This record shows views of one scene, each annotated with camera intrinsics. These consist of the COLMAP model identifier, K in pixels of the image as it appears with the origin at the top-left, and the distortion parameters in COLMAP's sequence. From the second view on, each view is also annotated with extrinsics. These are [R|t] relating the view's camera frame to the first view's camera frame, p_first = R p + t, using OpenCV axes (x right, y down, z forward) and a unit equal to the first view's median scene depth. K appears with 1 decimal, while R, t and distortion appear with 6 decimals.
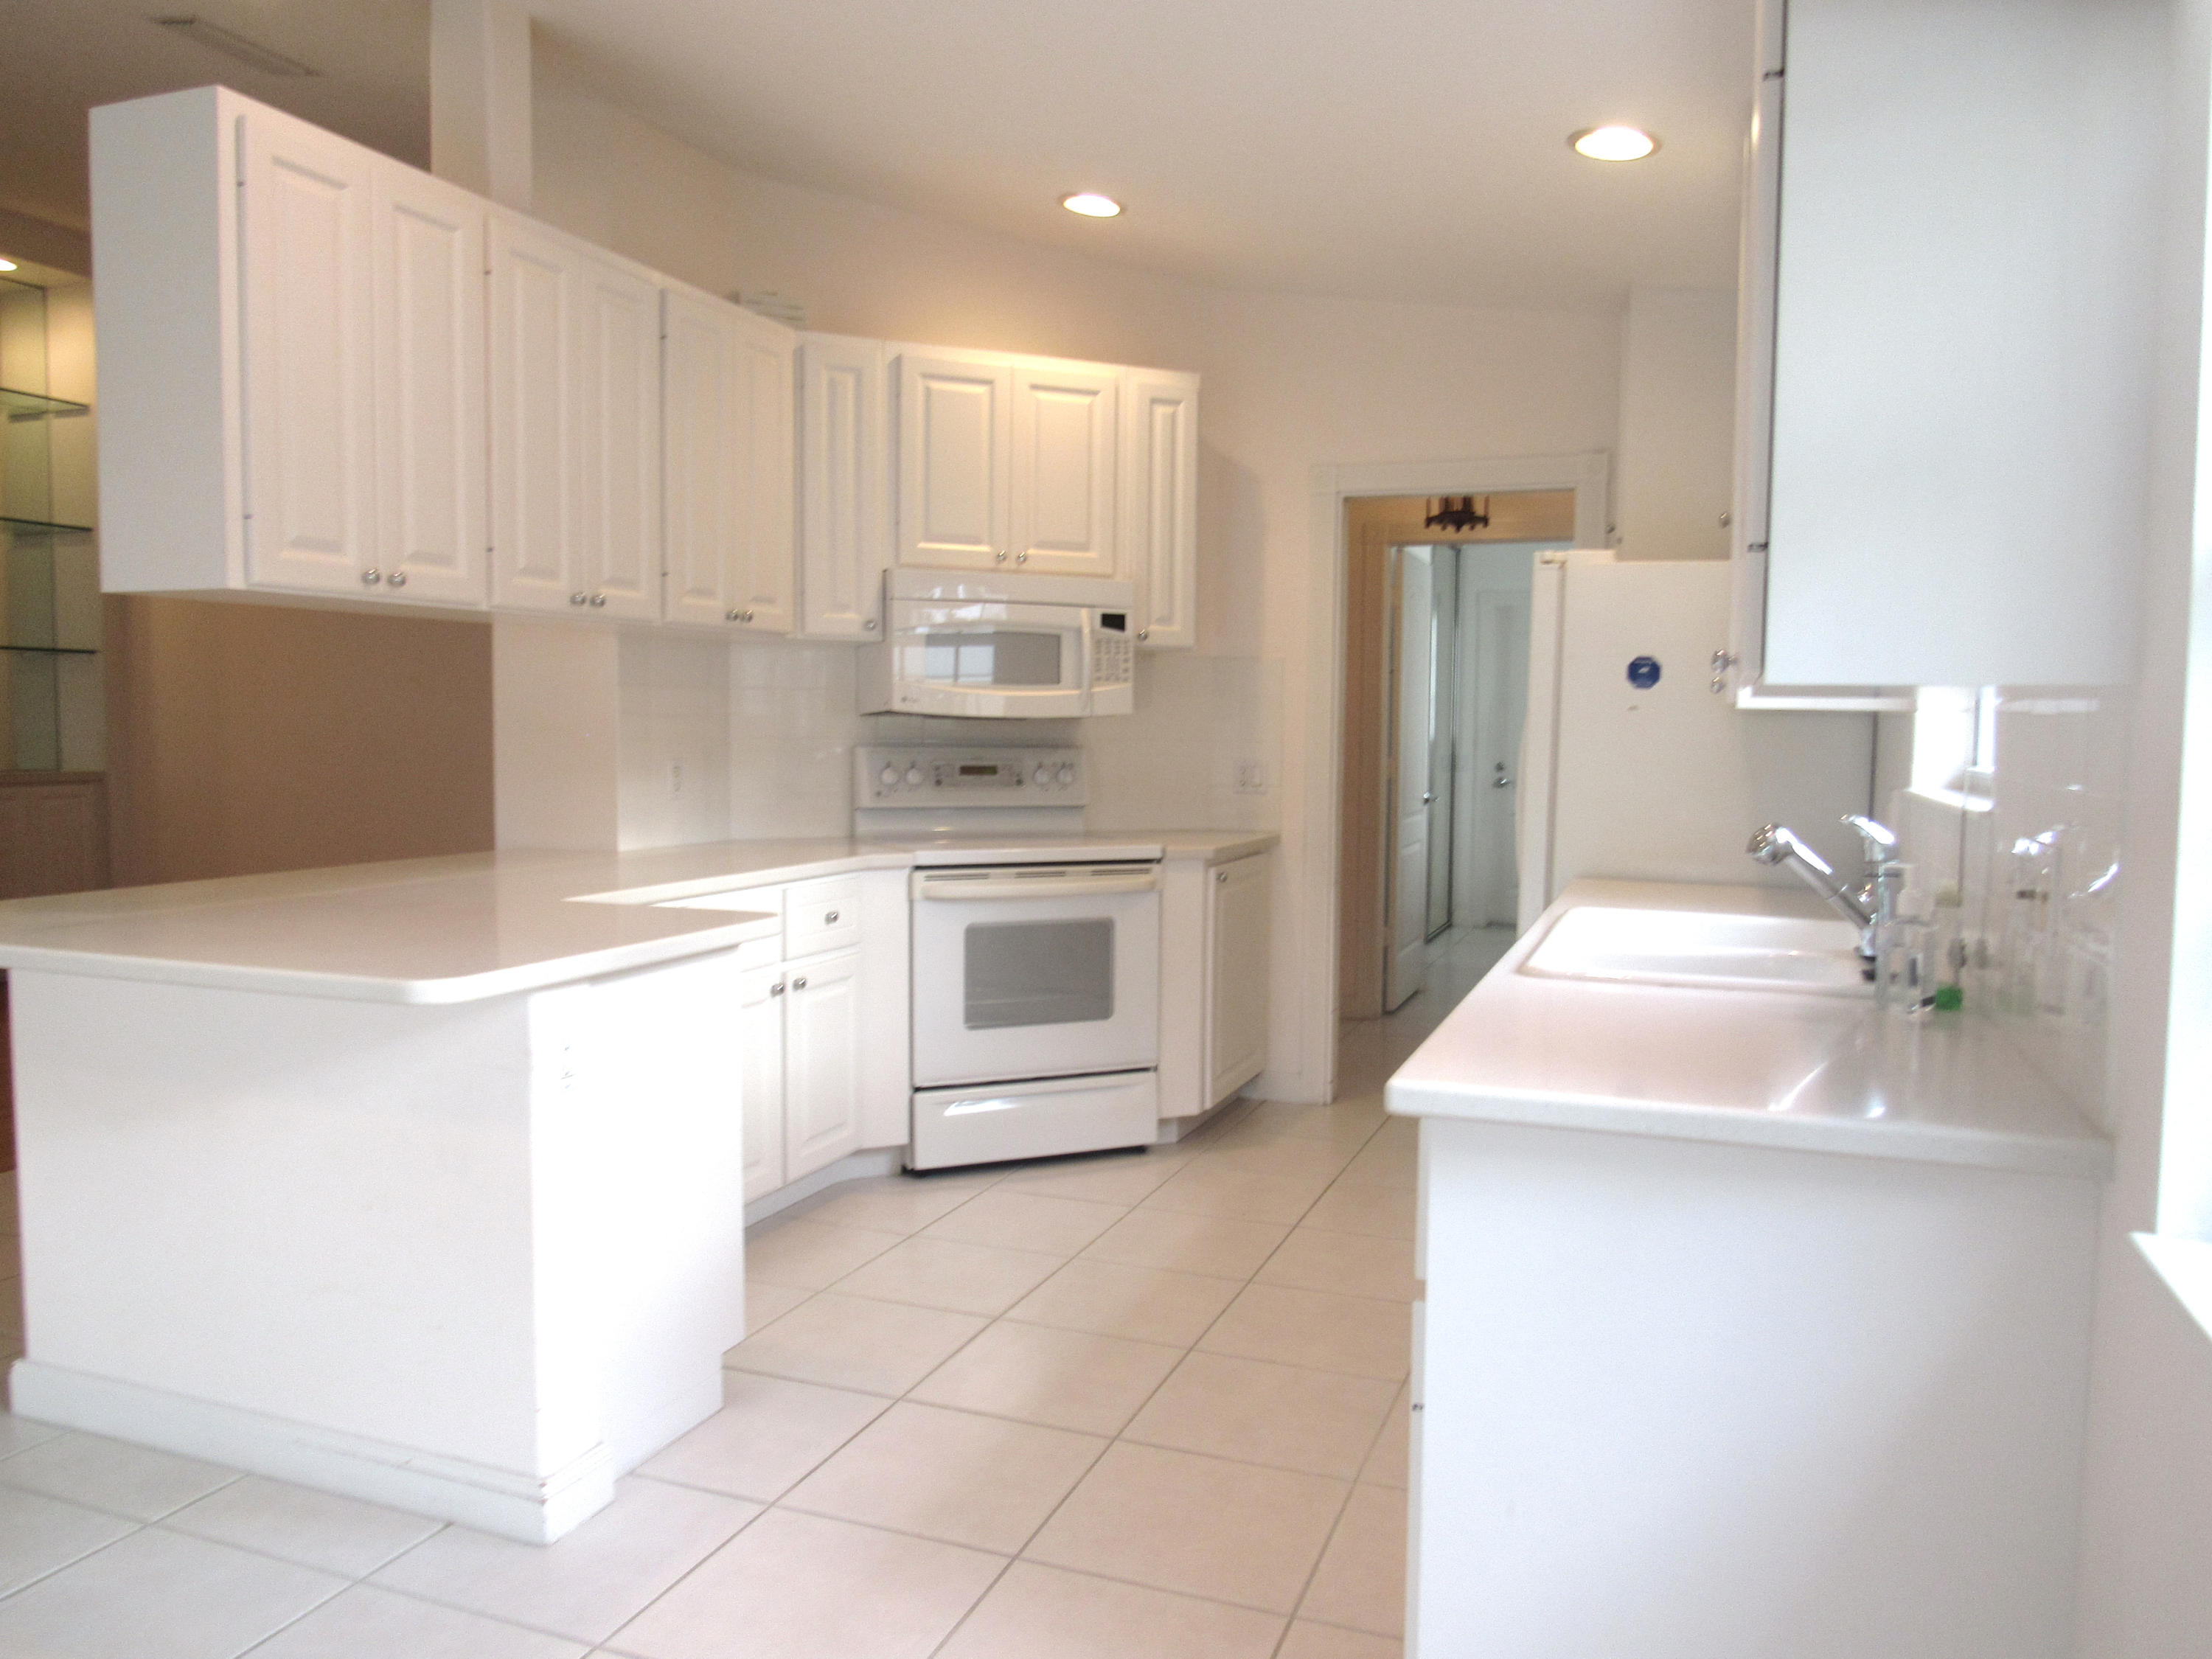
lens RADIAL K [[1581.2, 0, 1106.2], [0, 1581.2, 831.6], [0, 0, 1]] dist [-0.032546, 0.013809]
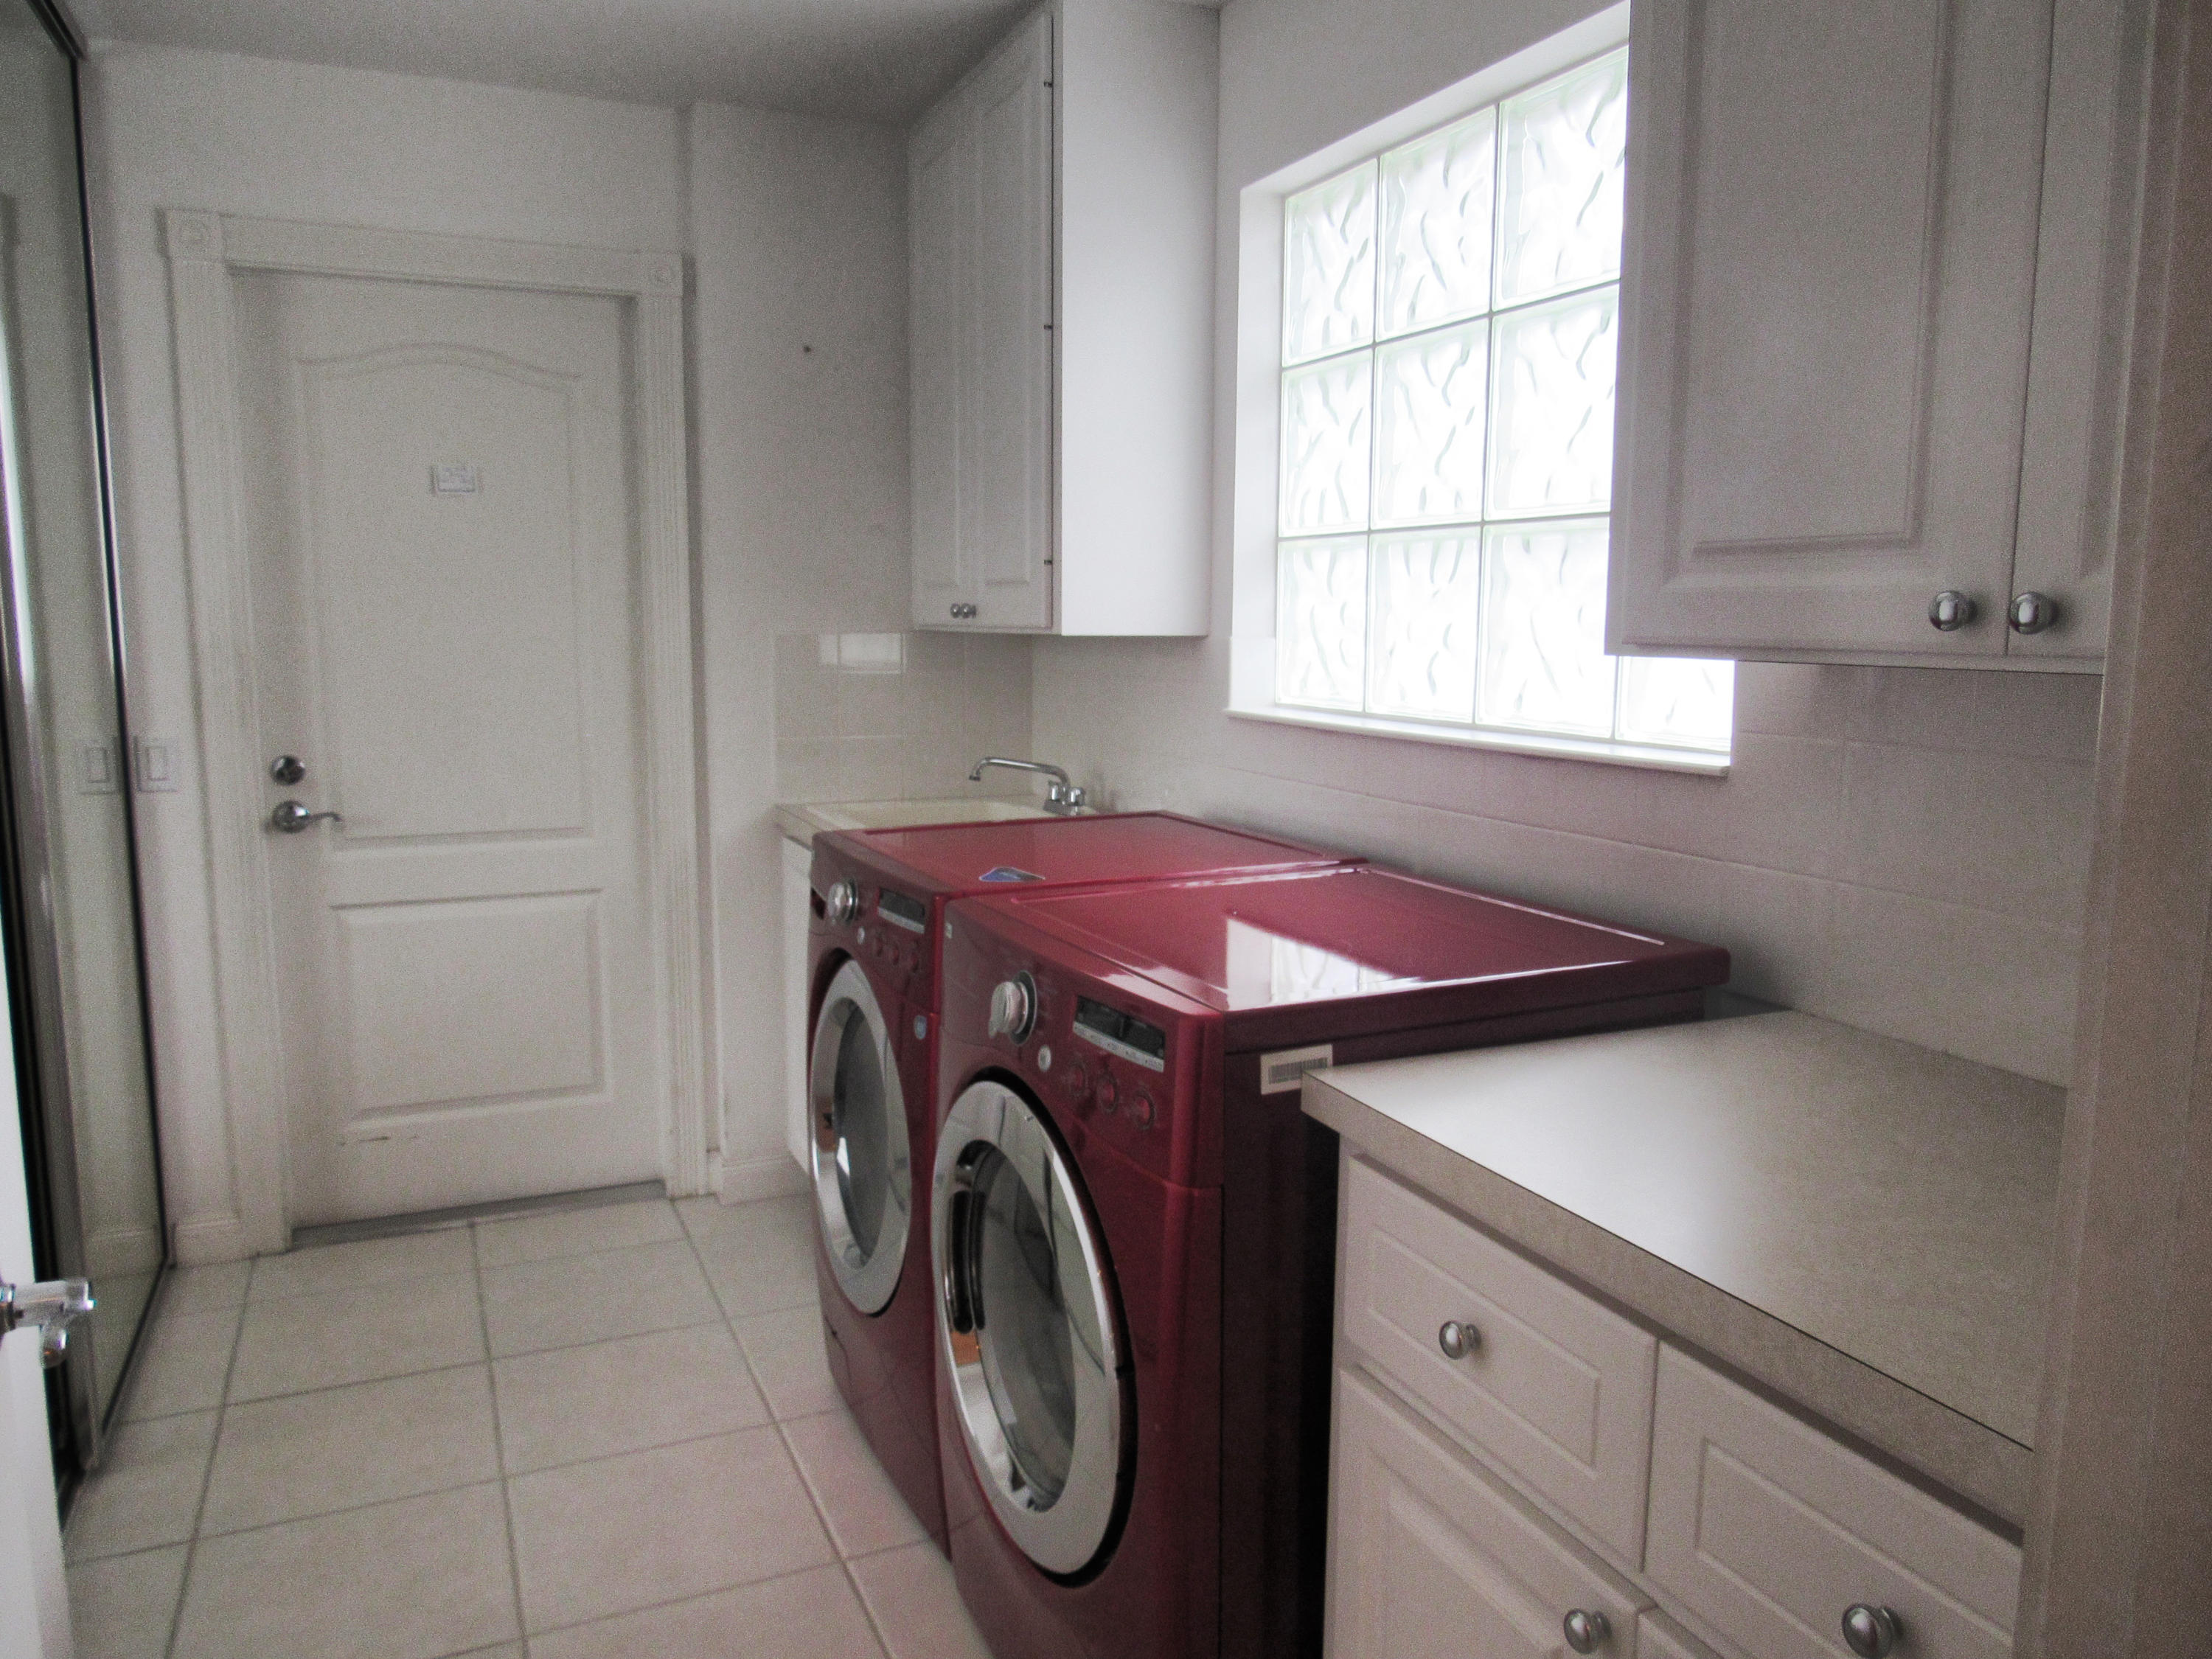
lens RADIAL K [[1581.2, 0, 1106.5], [0, 1581.2, 830.8], [0, 0, 1]] dist [-0.032546, 0.013809]
pose [[0.712634, -0.102765, 0.693969, 0.142749], [0.051431, 0.994204, 0.094410, -0.050163], [-0.699649, -0.031588, 0.713788, 0.644492]]
